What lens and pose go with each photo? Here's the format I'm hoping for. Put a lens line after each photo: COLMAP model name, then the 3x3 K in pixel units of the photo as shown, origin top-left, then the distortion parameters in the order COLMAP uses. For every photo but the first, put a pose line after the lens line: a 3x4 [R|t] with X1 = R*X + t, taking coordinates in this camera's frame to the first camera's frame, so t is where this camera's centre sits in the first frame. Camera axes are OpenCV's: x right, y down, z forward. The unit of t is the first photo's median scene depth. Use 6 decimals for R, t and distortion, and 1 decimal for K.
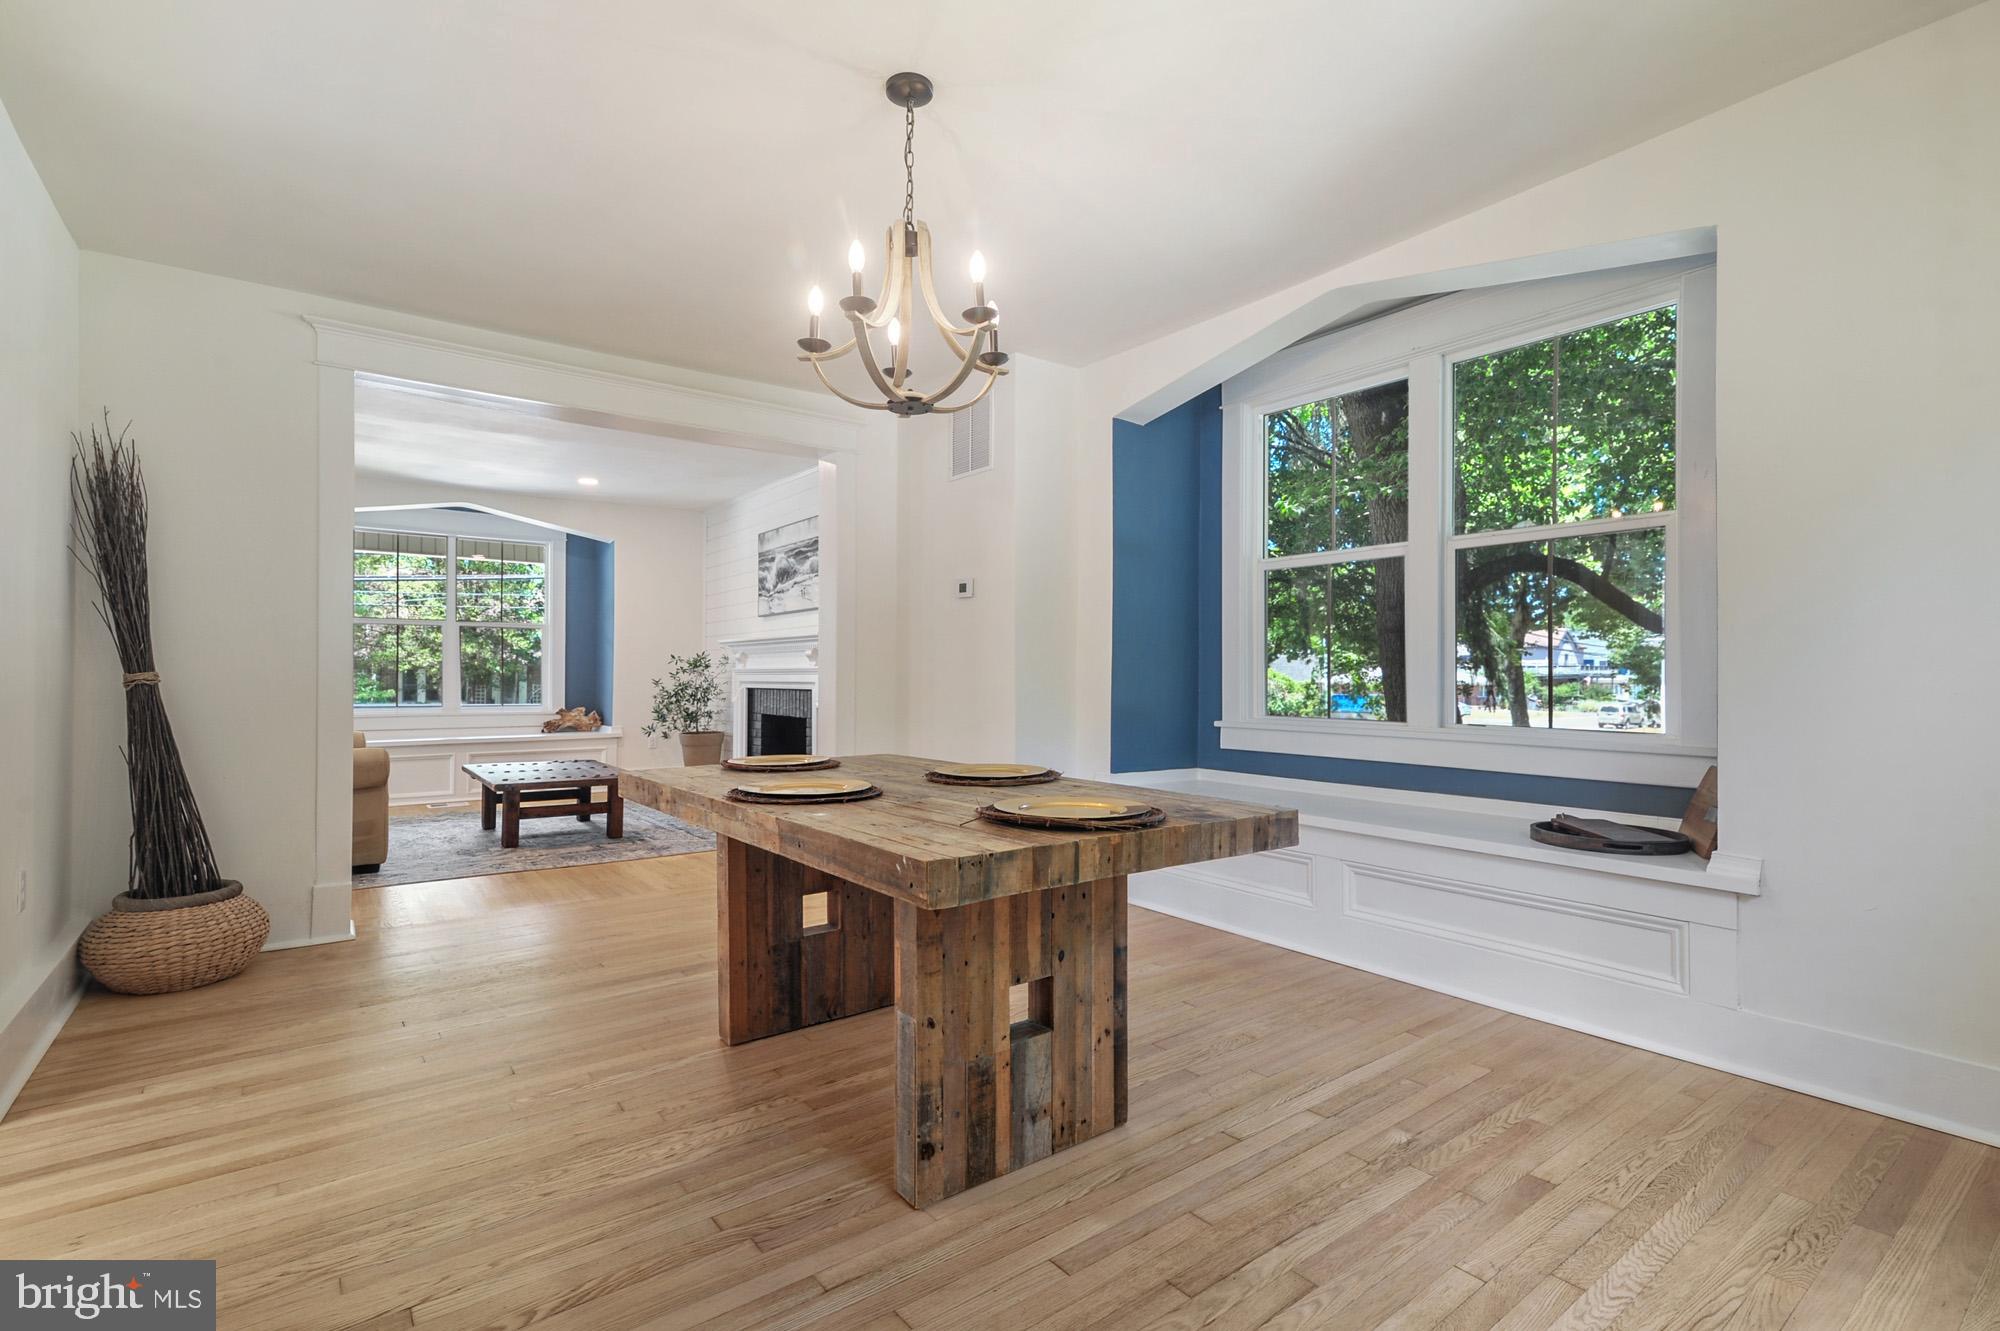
lens RADIAL K [[930.7, 0, 1000.0], [0, 930.7, 665.5], [0, 0, 1]] dist [0.004480, 0.000251]
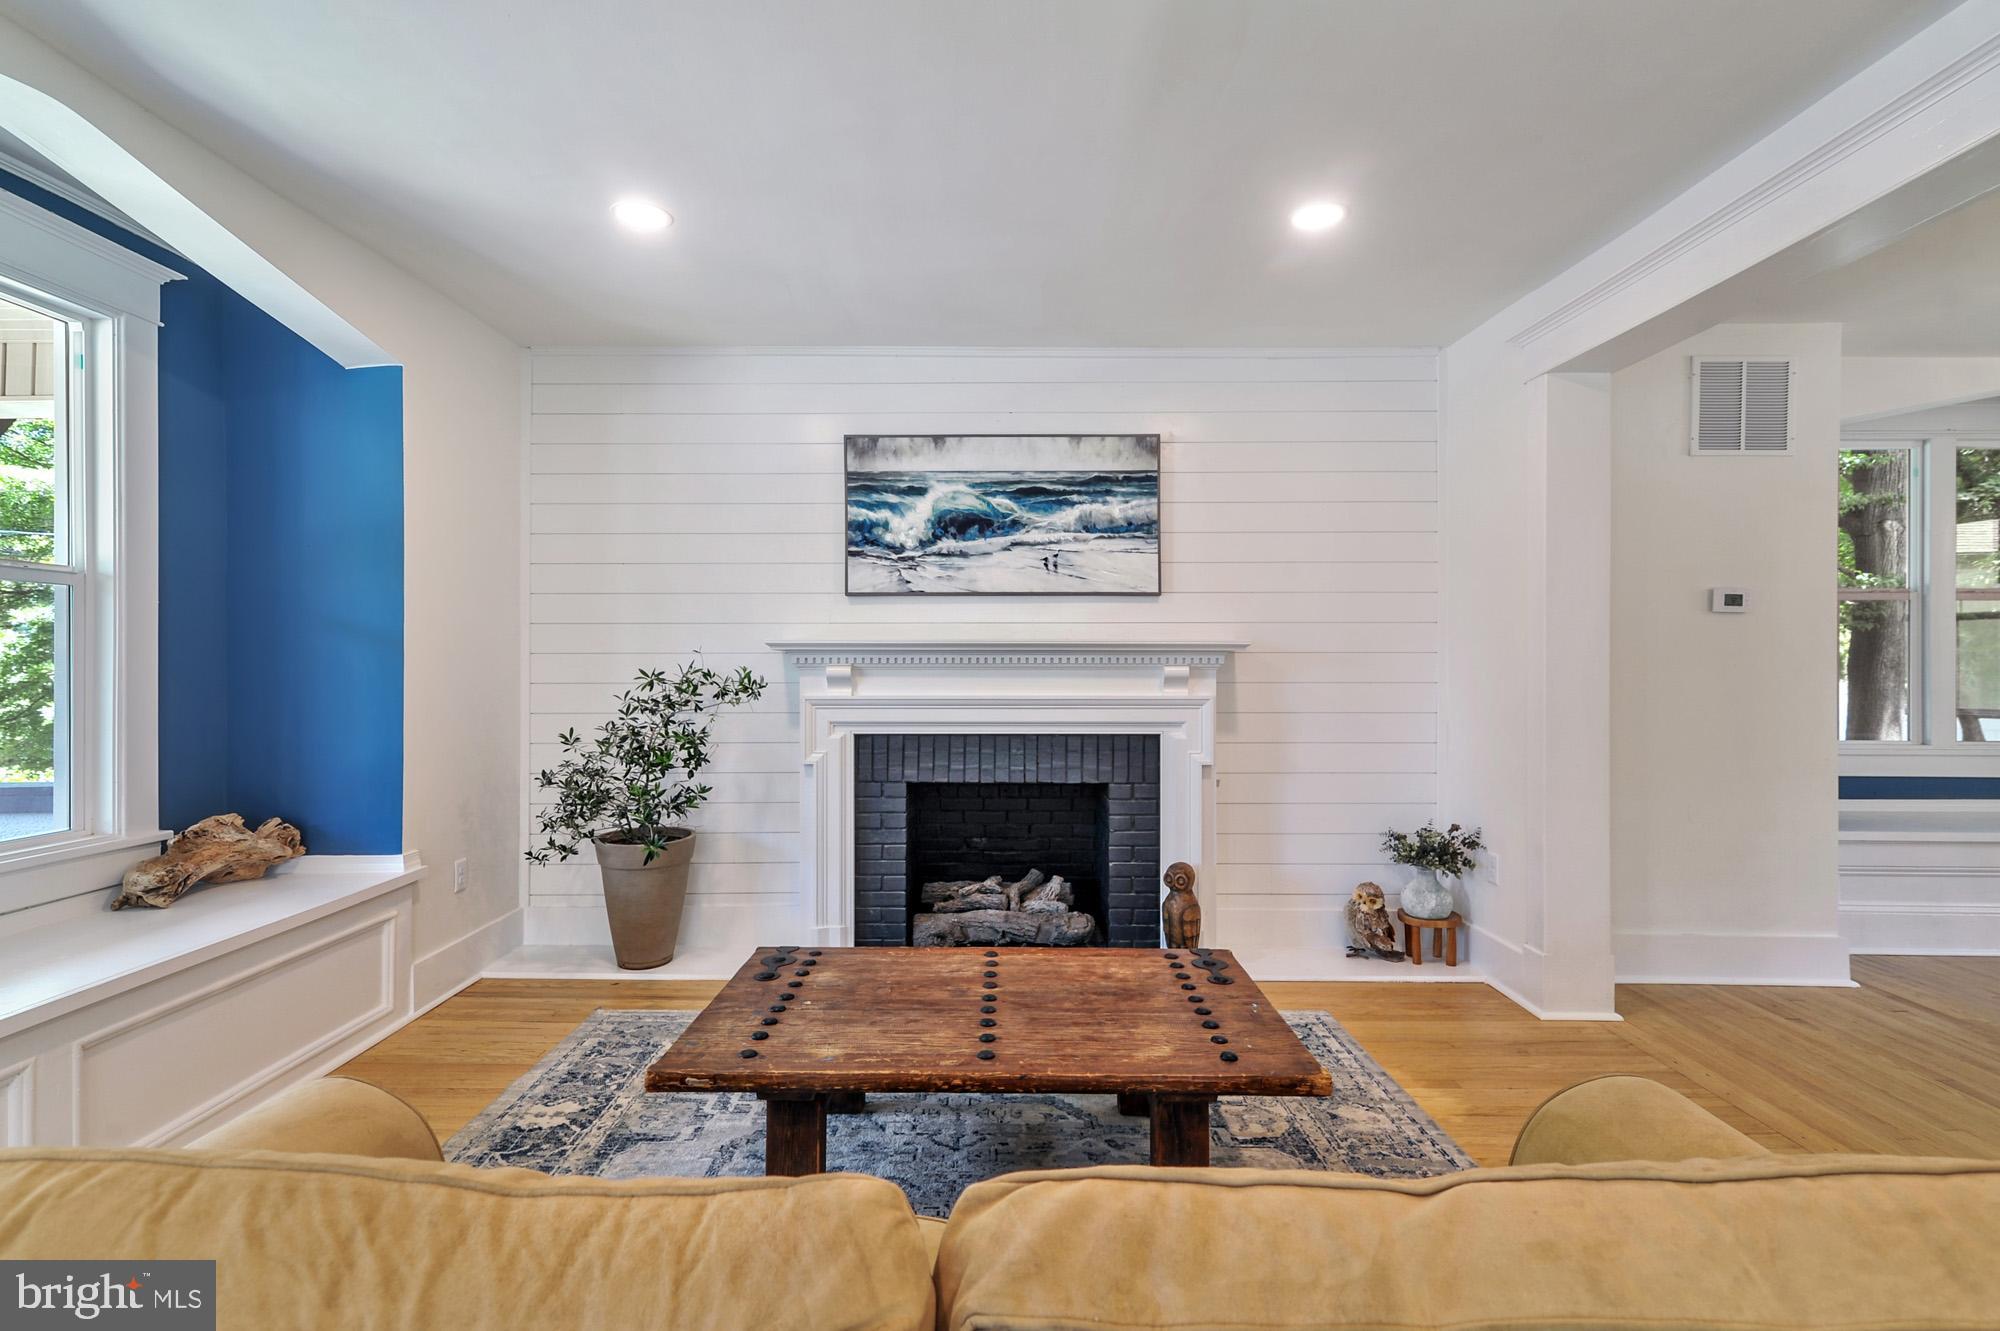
lens RADIAL K [[930.7, 0, 1000.0], [0, 930.7, 665.5], [0, 0, 1]] dist [0.004480, 0.000251]
pose [[0.597915, 0.003958, 0.801549, -0.649944], [-0.008163, 0.999966, 0.001152, -0.015477], [-0.801518, -0.007232, 0.597927, 0.650868]]
